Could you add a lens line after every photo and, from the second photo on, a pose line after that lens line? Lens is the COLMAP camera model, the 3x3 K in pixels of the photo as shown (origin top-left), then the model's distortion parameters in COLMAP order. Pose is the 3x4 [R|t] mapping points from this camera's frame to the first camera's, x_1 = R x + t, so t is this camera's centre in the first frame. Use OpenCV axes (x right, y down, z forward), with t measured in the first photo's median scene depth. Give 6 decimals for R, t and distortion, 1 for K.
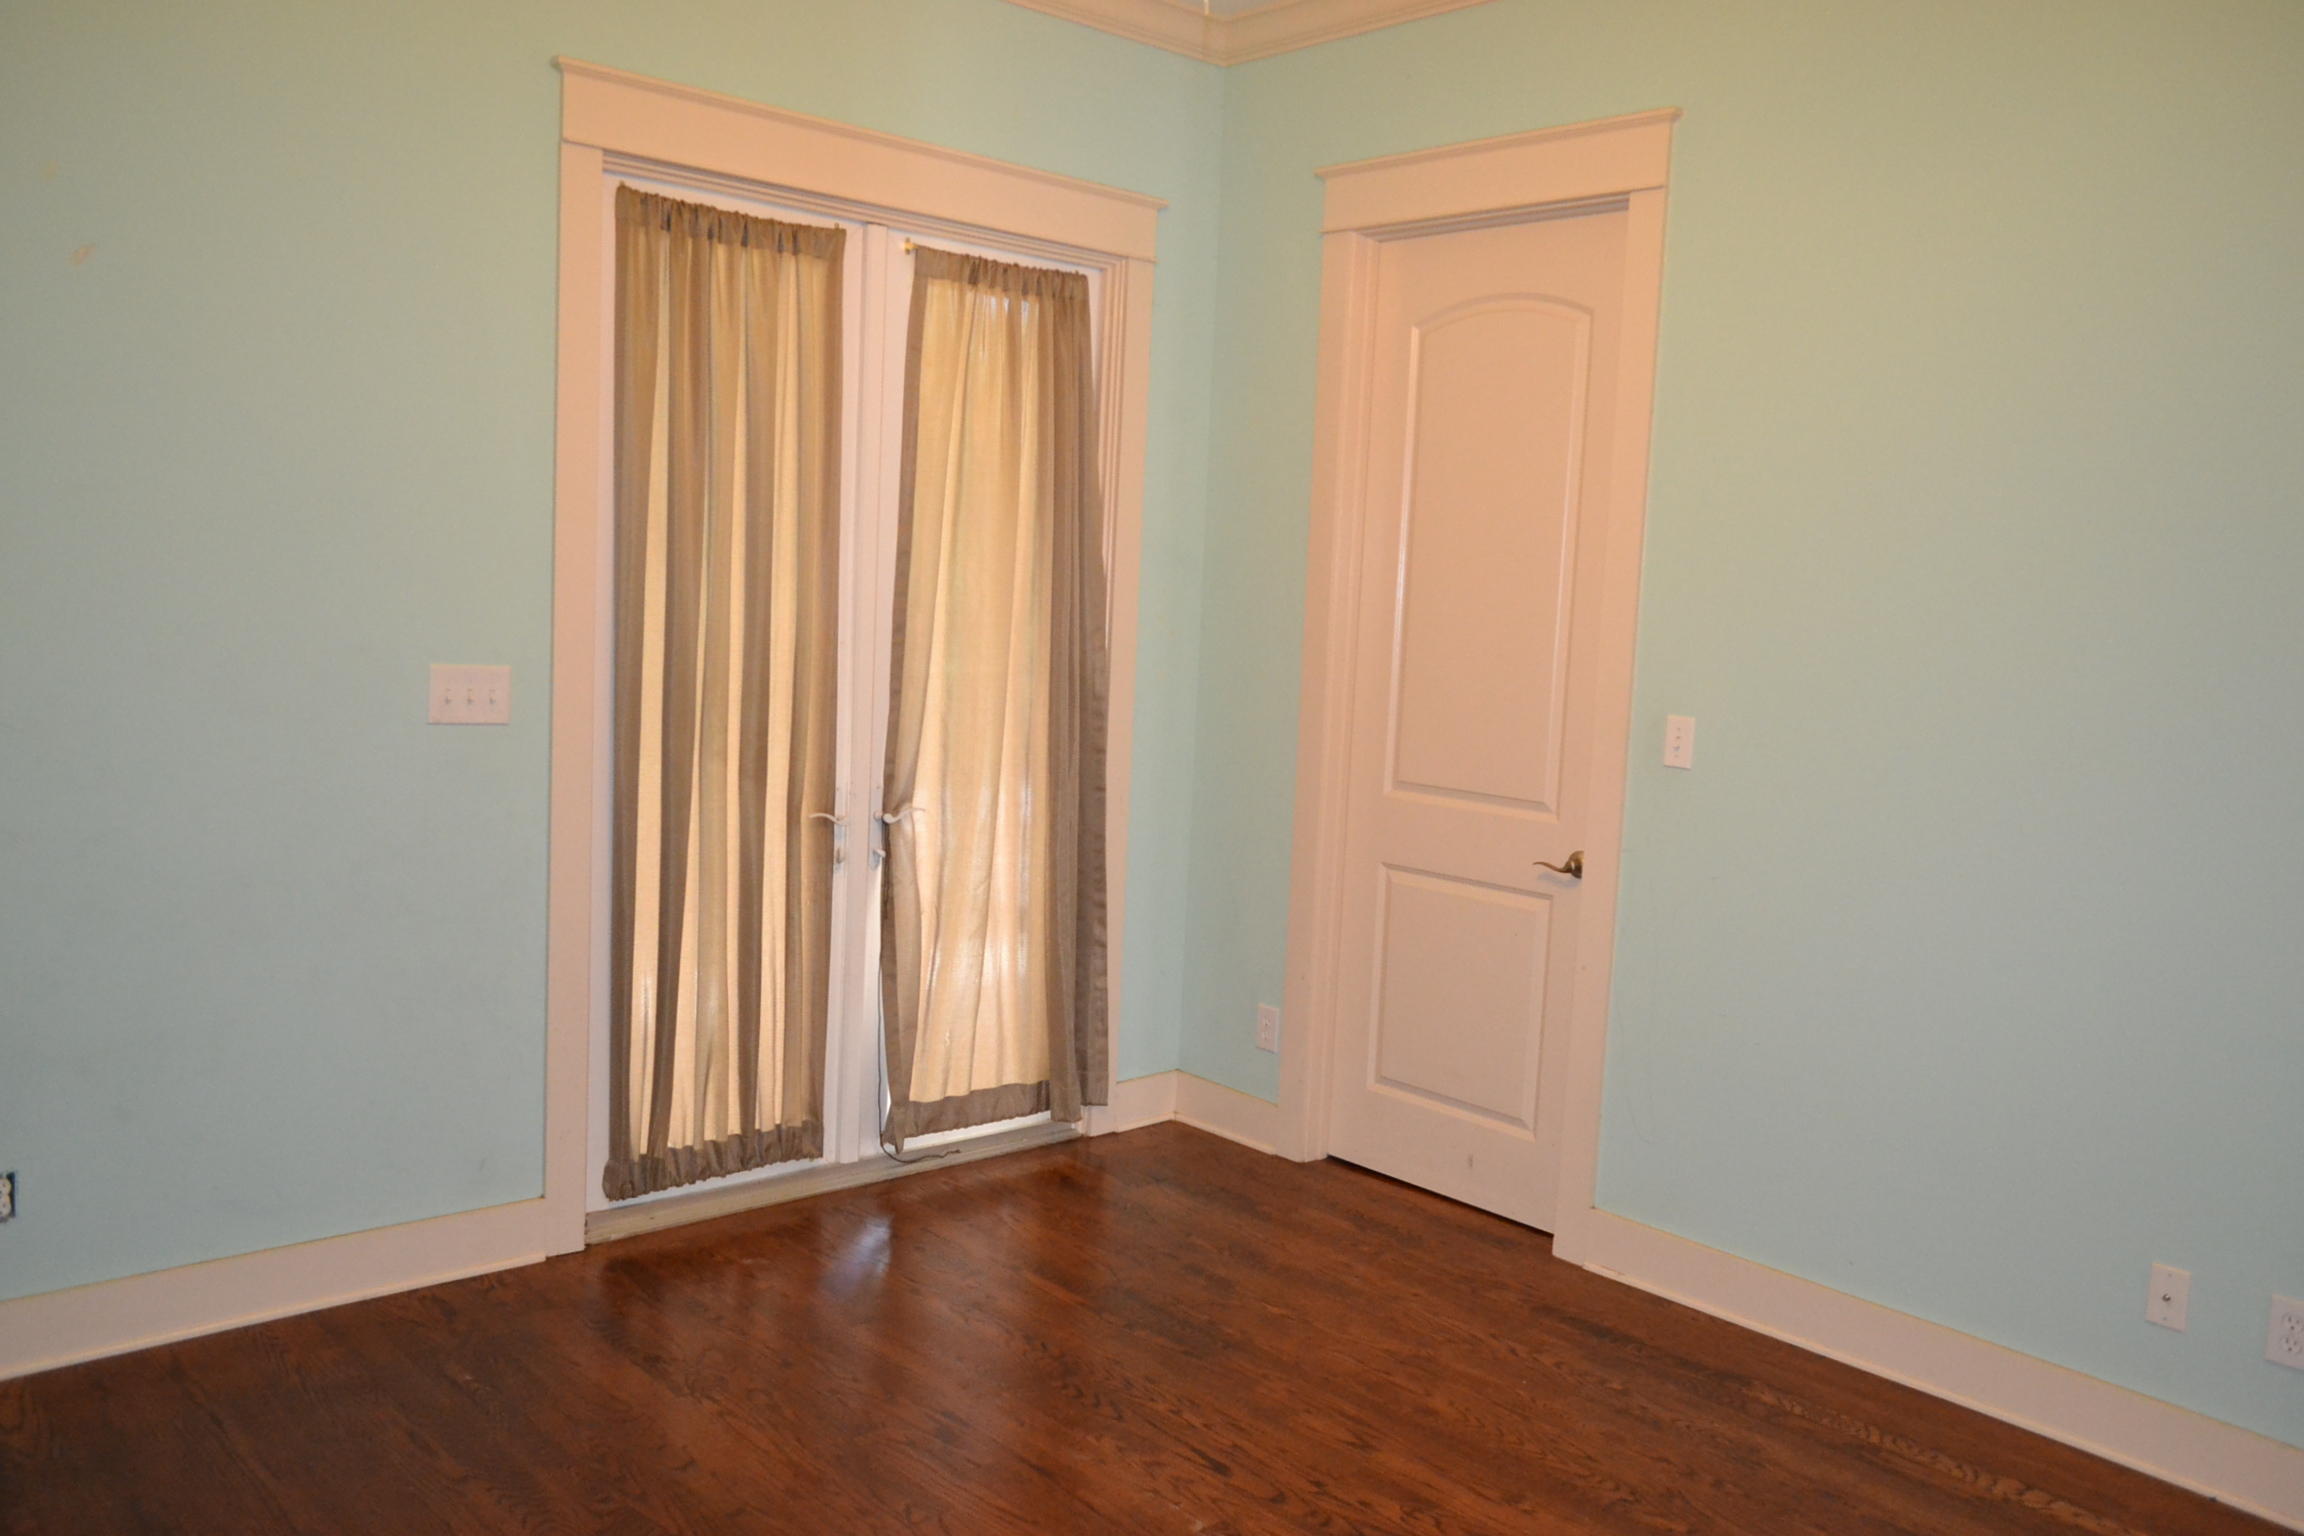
lens RADIAL K [[1844.4, 0, 1117.6], [0, 1844.4, 763.0], [0, 0, 1]] dist [-0.009818, -0.003409]
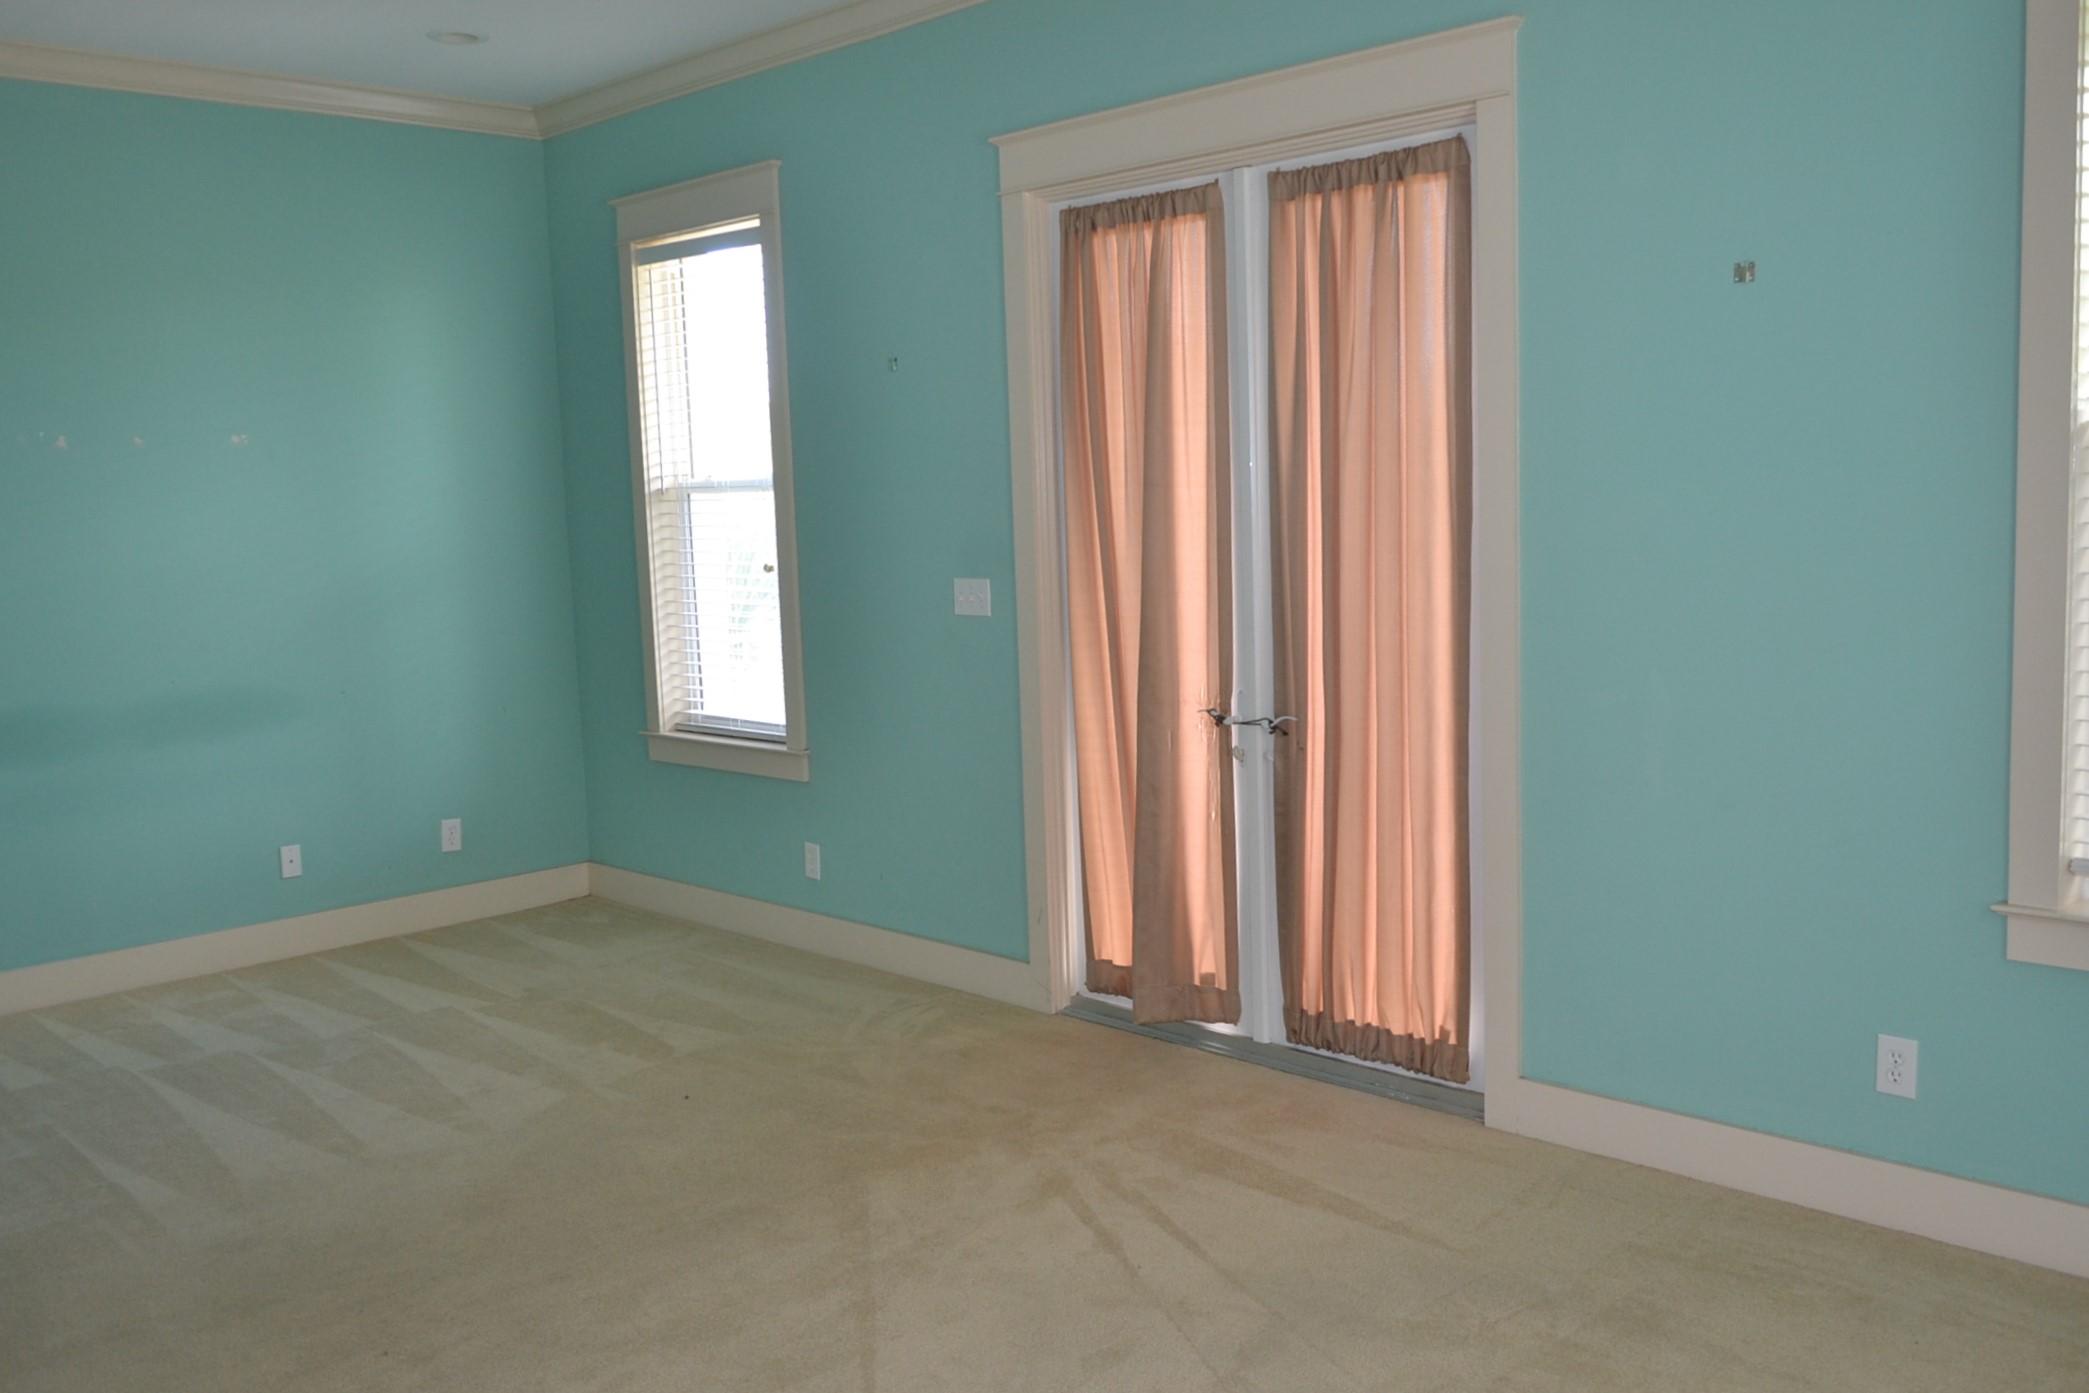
lens RADIAL K [[1803.8, 0, 1034.0], [0, 1803.8, 699.3], [0, 0, 1]] dist [-0.010953, 0.002120]
pose [[0.045417, 0.068959, -0.996585, 1.003383], [-0.065632, 0.995665, 0.065905, -0.048170], [0.996810, 0.062414, 0.049746, 0.914727]]
